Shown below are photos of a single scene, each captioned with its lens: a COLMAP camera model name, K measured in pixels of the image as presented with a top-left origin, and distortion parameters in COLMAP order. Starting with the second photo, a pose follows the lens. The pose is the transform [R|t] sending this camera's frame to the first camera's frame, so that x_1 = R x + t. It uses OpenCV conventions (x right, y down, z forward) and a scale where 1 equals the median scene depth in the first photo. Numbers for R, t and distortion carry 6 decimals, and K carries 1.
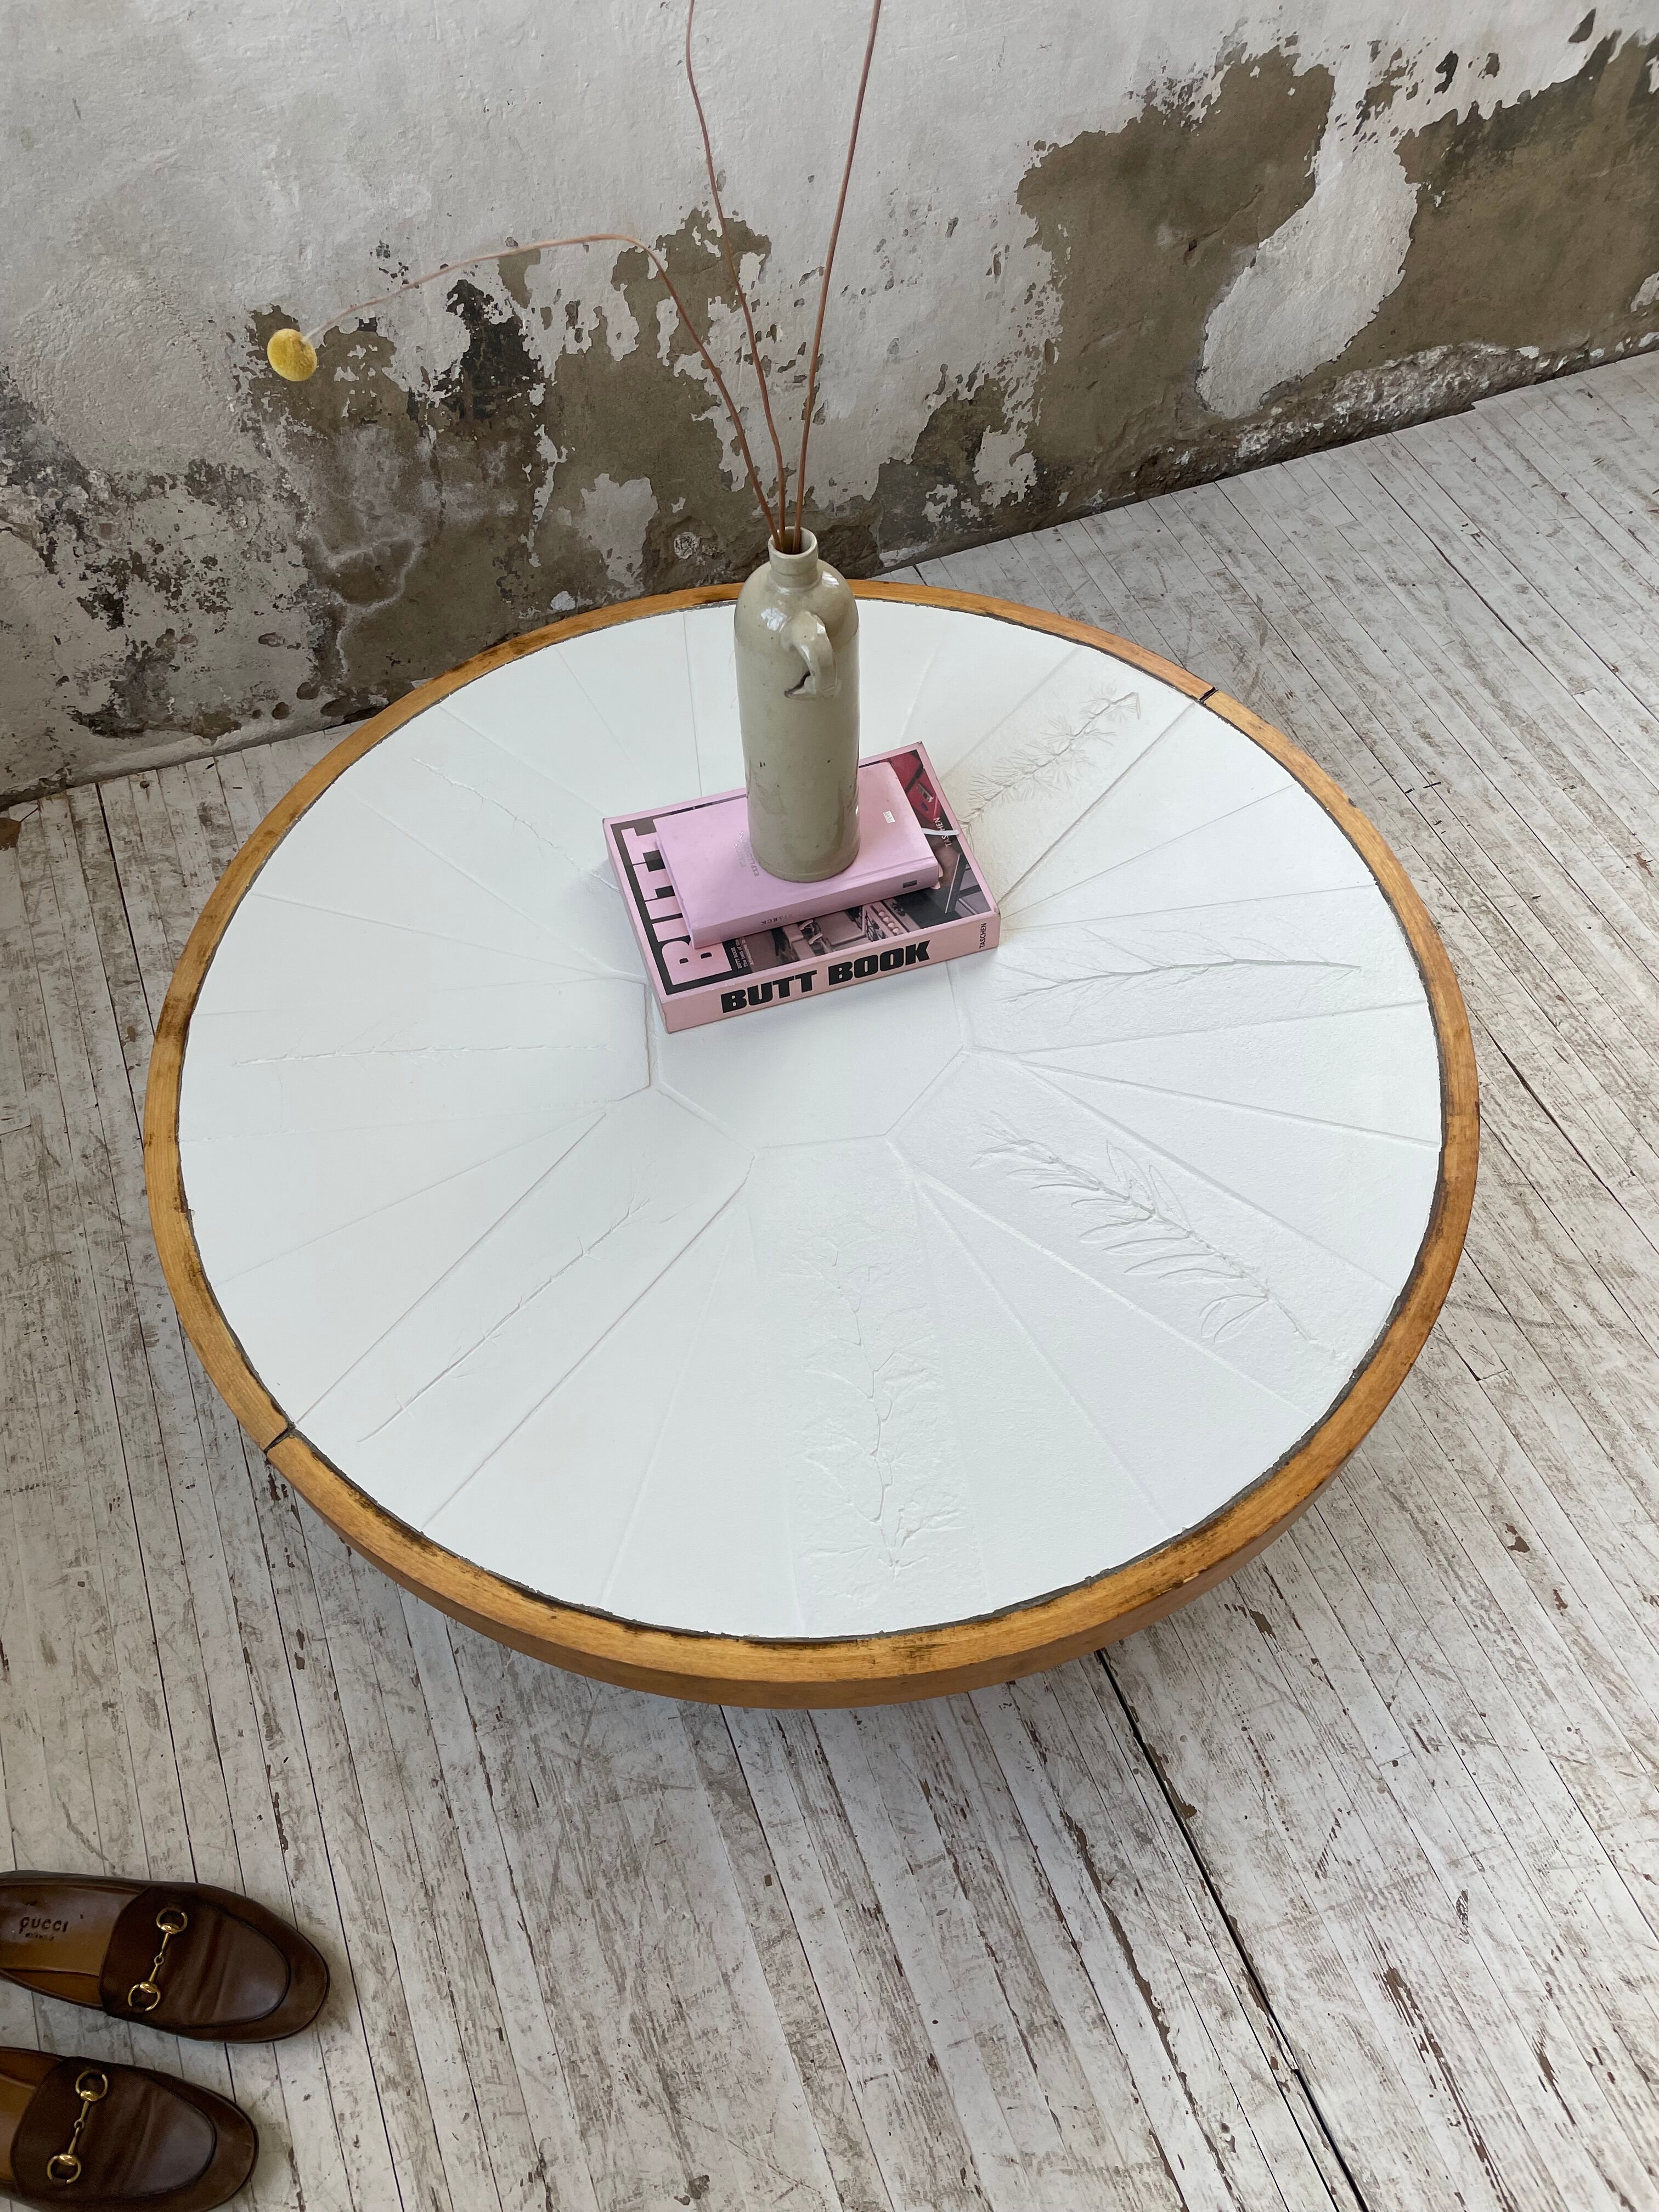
lens RADIAL K [[1680.0, 0, 811.9], [0, 1680.0, 1120.6], [0, 0, 1]] dist [0.090815, -0.125786]
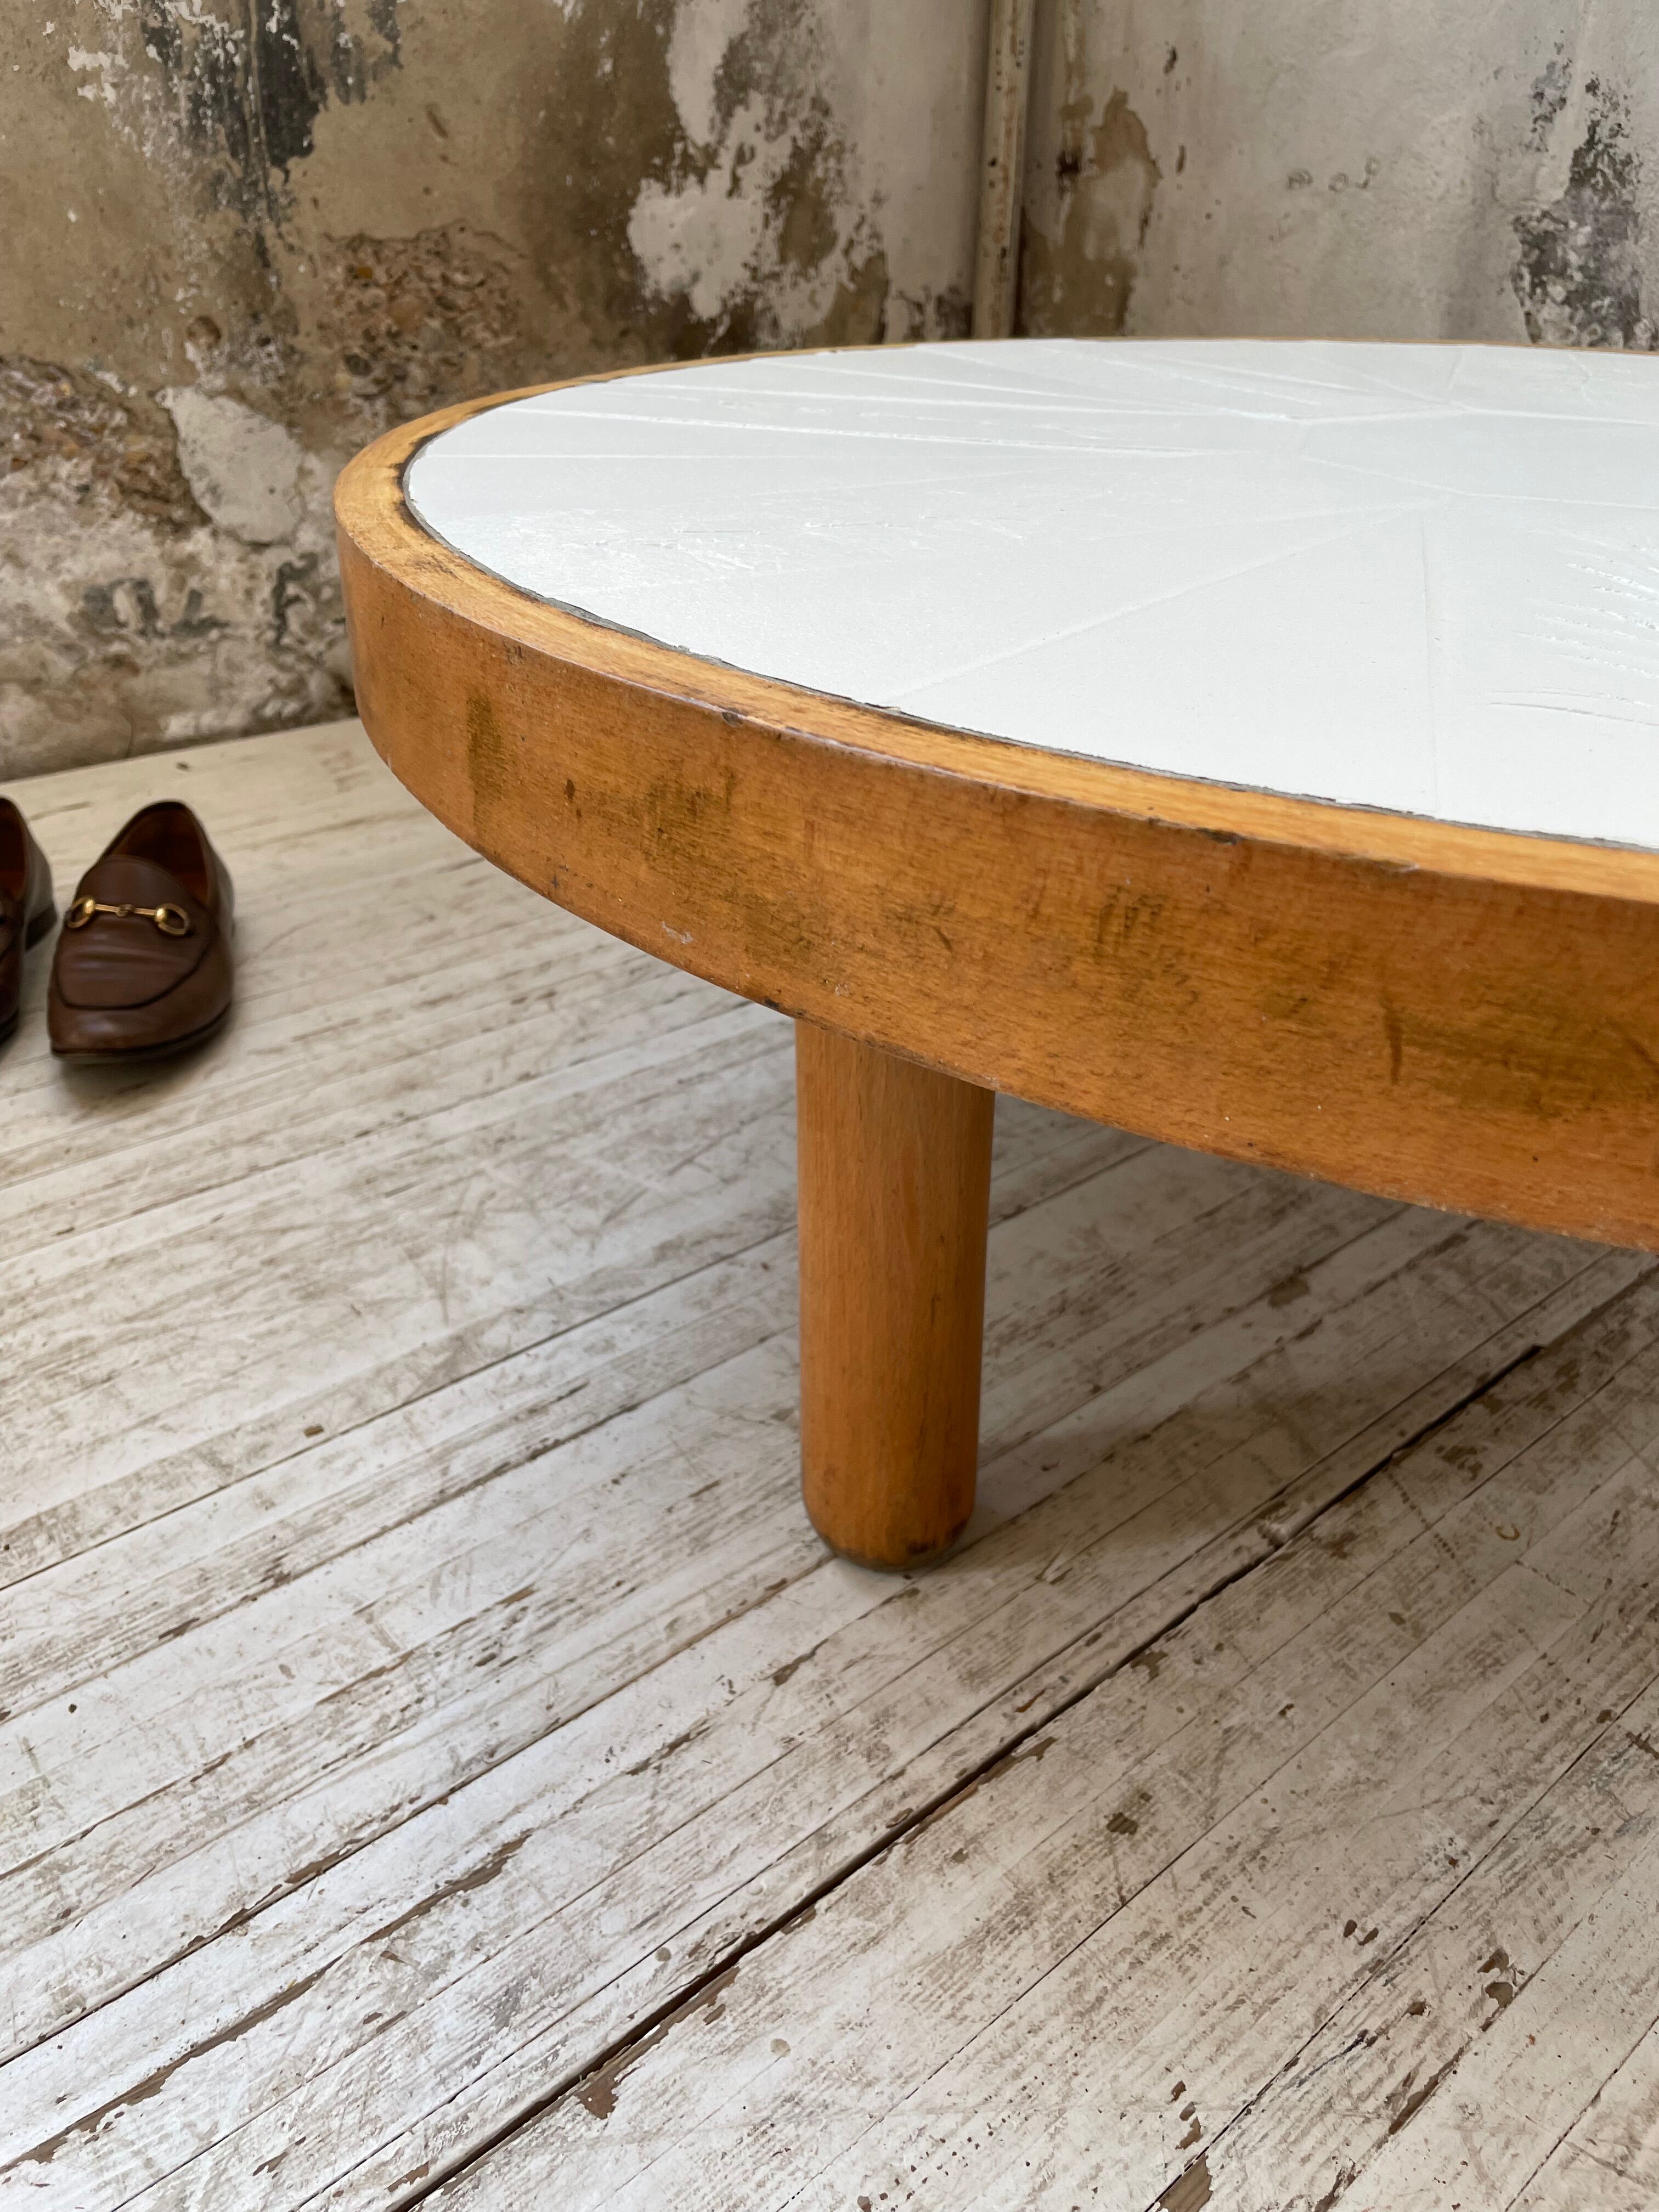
lens RADIAL K [[1692.1, 0, 808.1], [0, 1692.1, 1112.0], [0, 0, 1]] dist [0.083951, -0.119771]
pose [[0.335186, 0.486899, -0.806585, 0.351309], [-0.807965, 0.588900, 0.019733, 0.193718], [0.484606, 0.645078, 0.590788, 0.545180]]
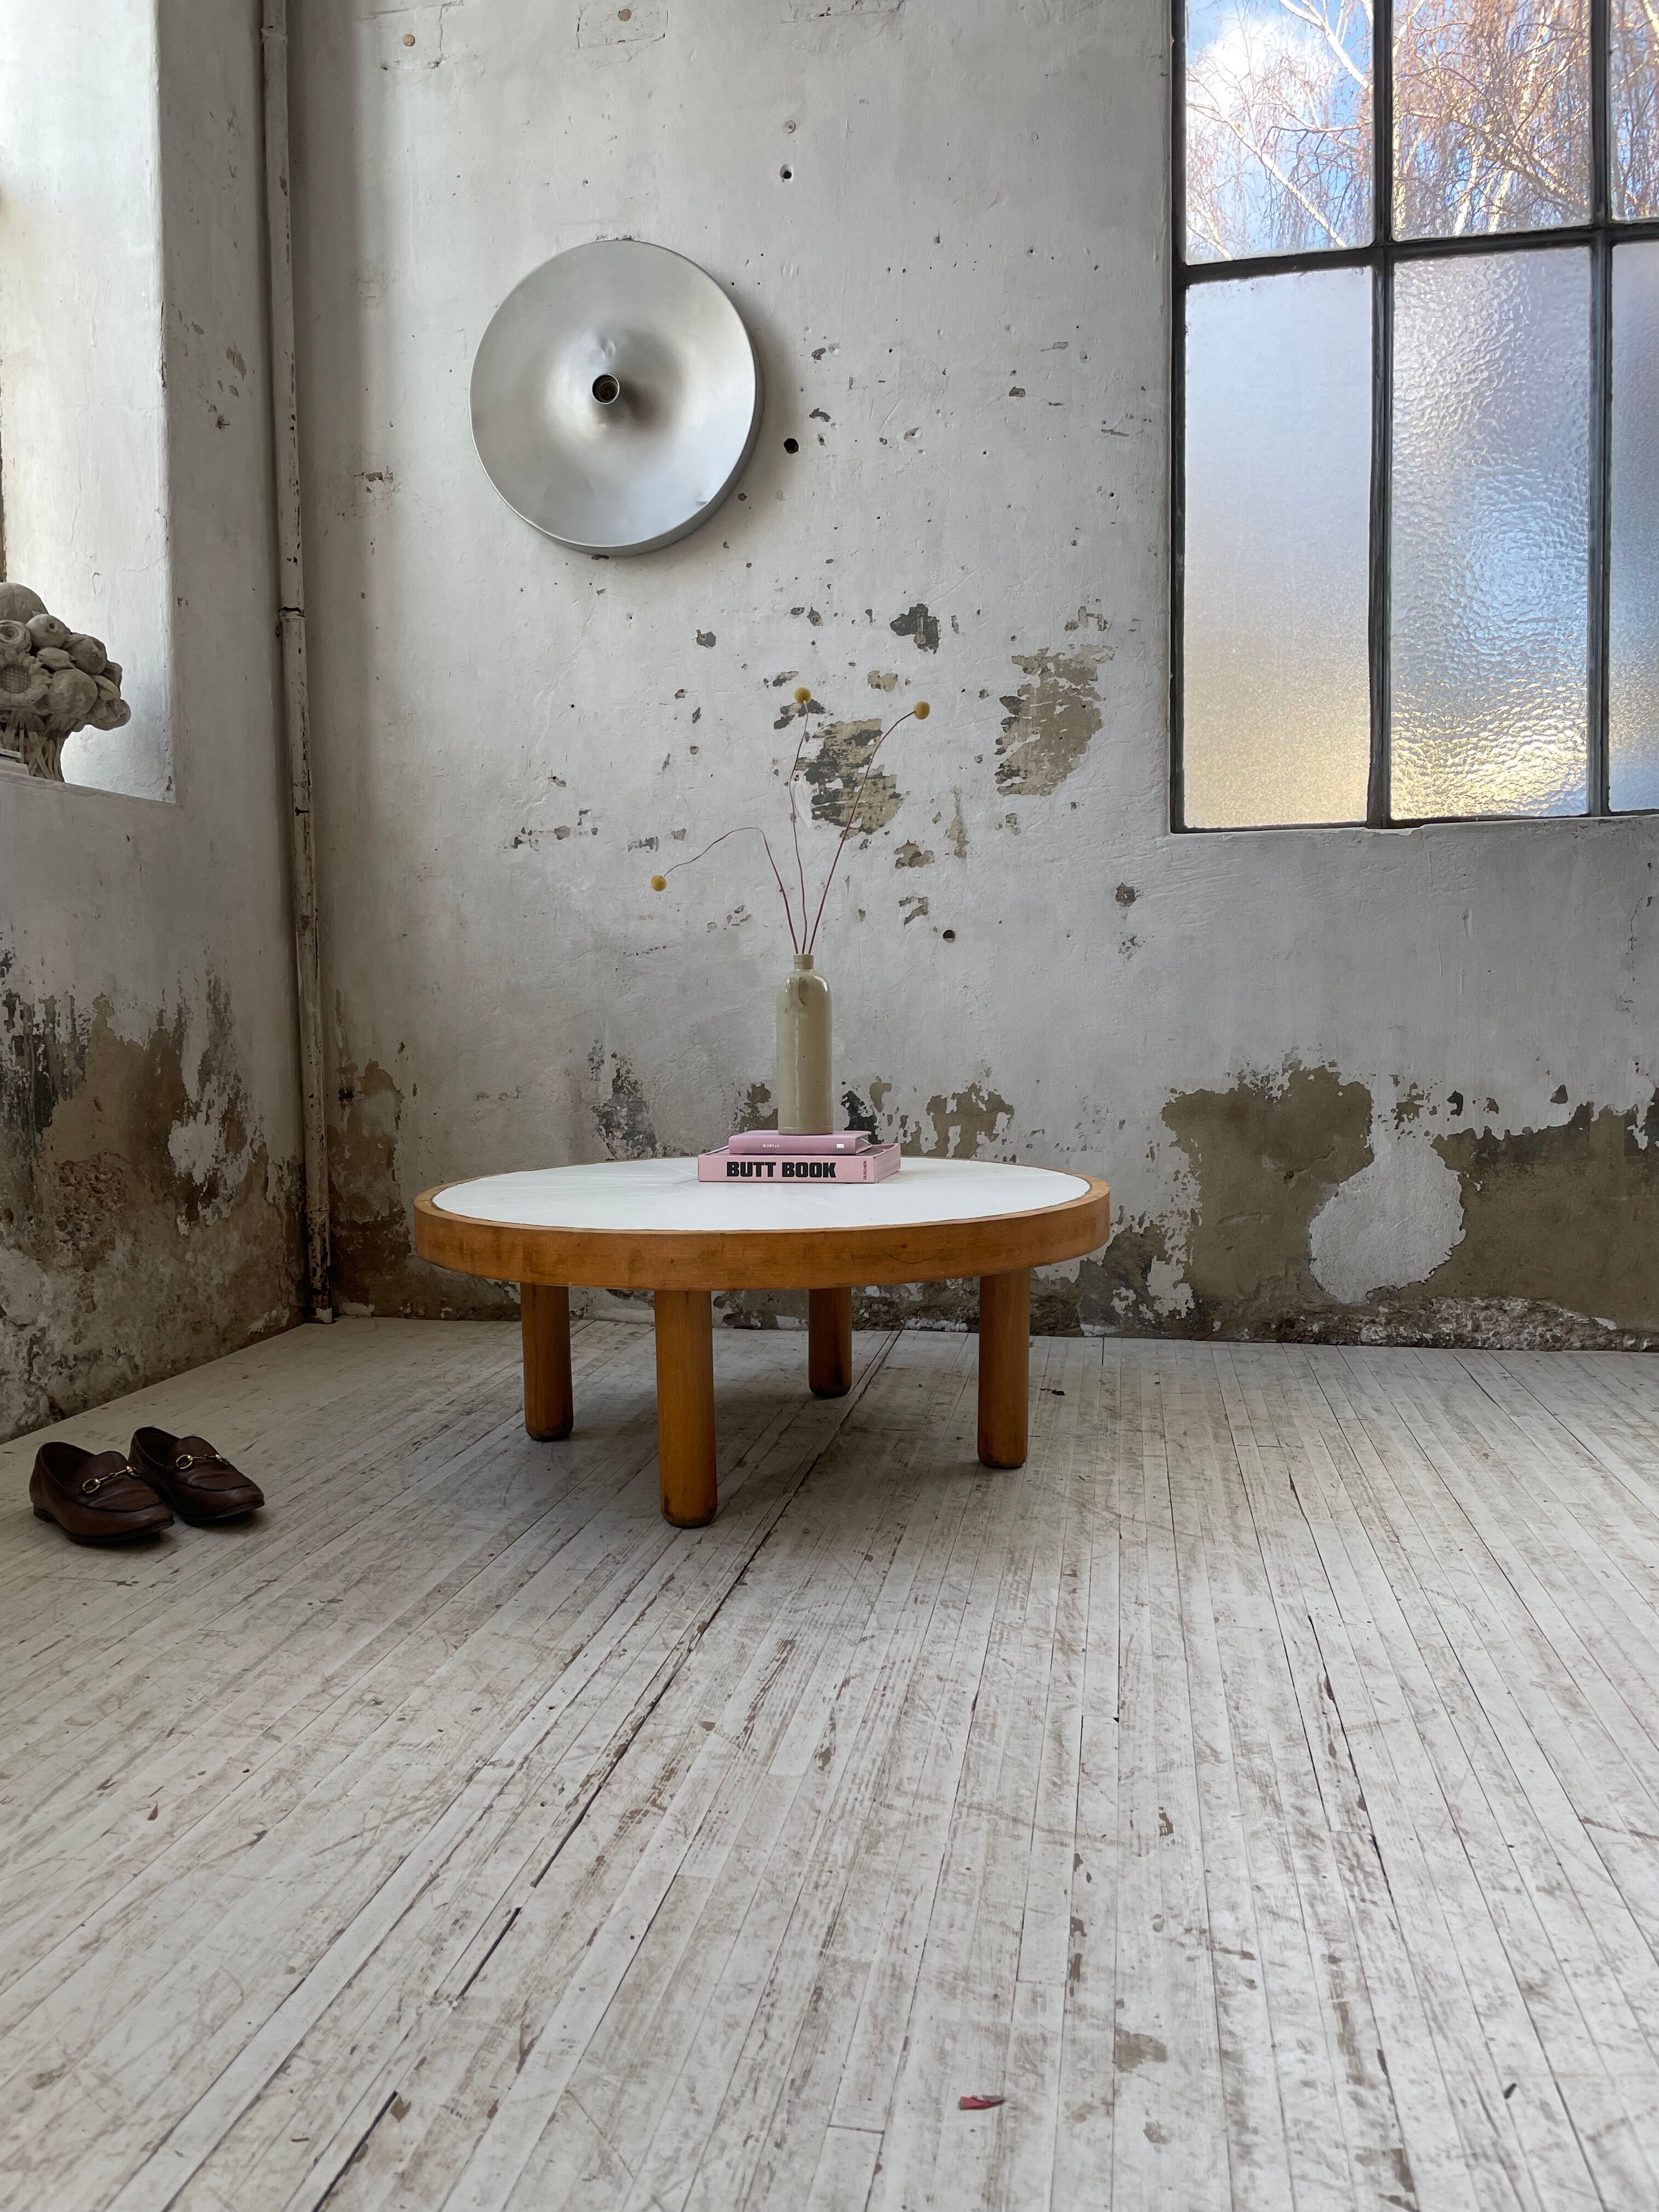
lens RADIAL K [[1680.0, 0, 813.0], [0, 1680.0, 1089.3], [0, 0, 1]] dist [0.090815, -0.125786]
pose [[0.850534, 0.034060, -0.524816, 0.817294], [-0.443712, 0.582181, -0.681311, 0.900993], [0.282332, 0.812346, 0.510277, -0.035125]]
